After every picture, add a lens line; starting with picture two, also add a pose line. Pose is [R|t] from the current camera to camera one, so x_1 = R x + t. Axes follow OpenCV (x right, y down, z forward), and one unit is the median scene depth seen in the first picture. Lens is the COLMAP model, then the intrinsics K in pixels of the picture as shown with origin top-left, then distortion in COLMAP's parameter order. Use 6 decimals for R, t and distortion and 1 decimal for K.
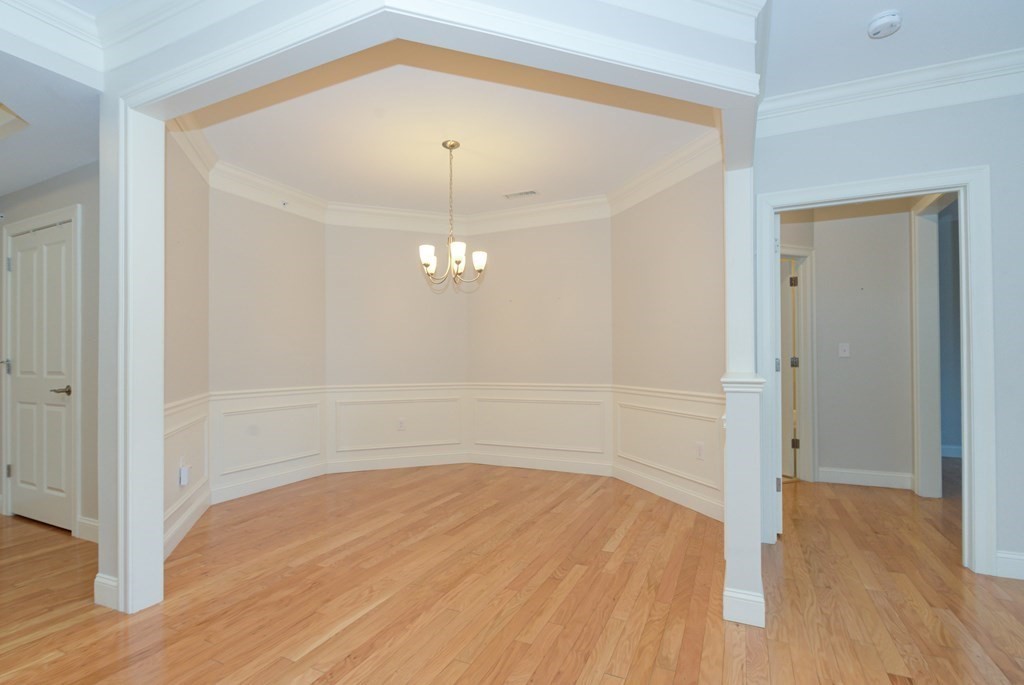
lens RADIAL K [[491.3, 0, 505.4], [0, 491.3, 352.1], [0, 0, 1]] dist [-0.005005, -0.002587]
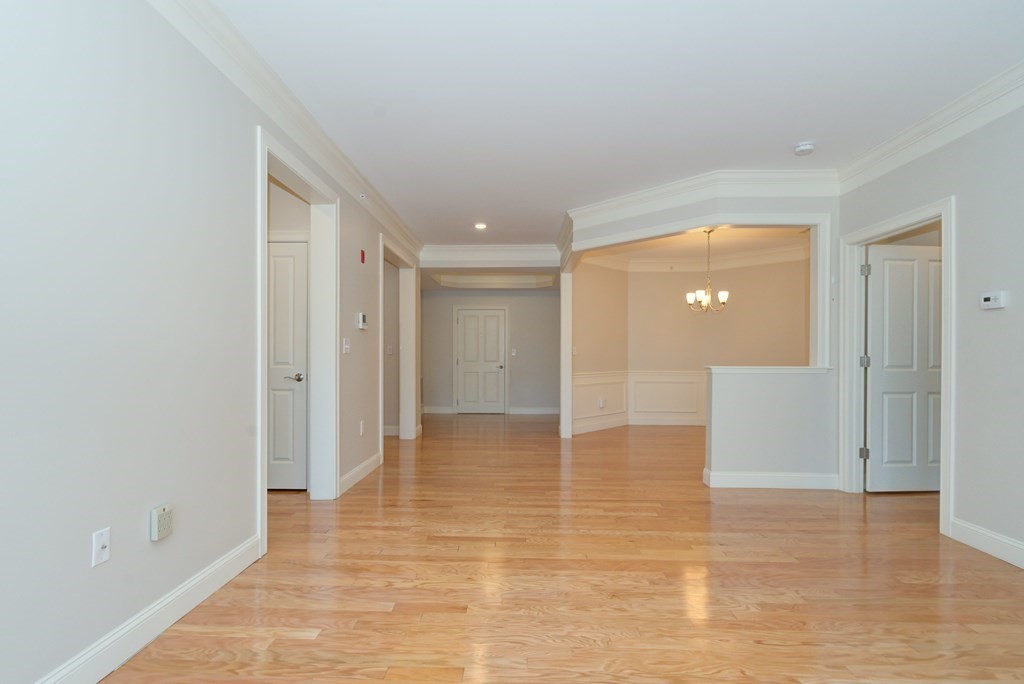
lens RADIAL K [[491.3, 0, 505.0], [0, 491.3, 351.5], [0, 0, 1]] dist [-0.005005, -0.002587]
pose [[0.403328, 0.000147, -0.915056, 1.306854], [0.004964, 0.999985, 0.002349, -0.009204], [0.915042, -0.005490, 0.403321, -0.388439]]
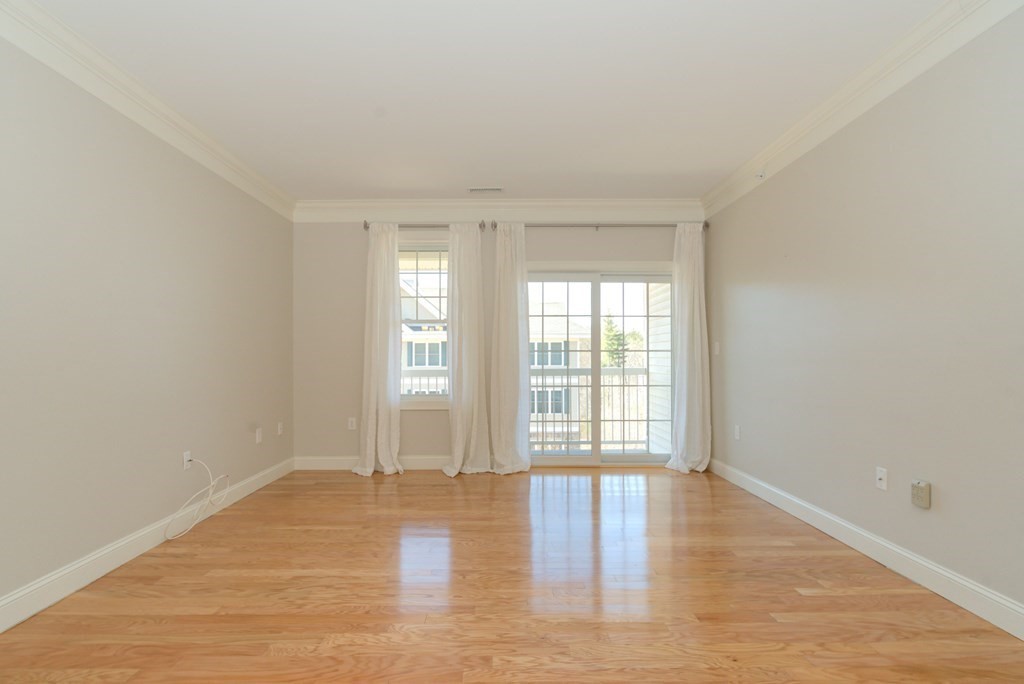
lens RADIAL K [[491.3, 0, 498.5], [0, 491.3, 352.4], [0, 0, 1]] dist [-0.005005, -0.002587]
pose [[-0.427540, 0.016744, 0.903841, 0.187435], [-0.005671, 0.999759, -0.021204, 0.007491], [-0.903979, -0.014191, -0.427342, 0.356025]]
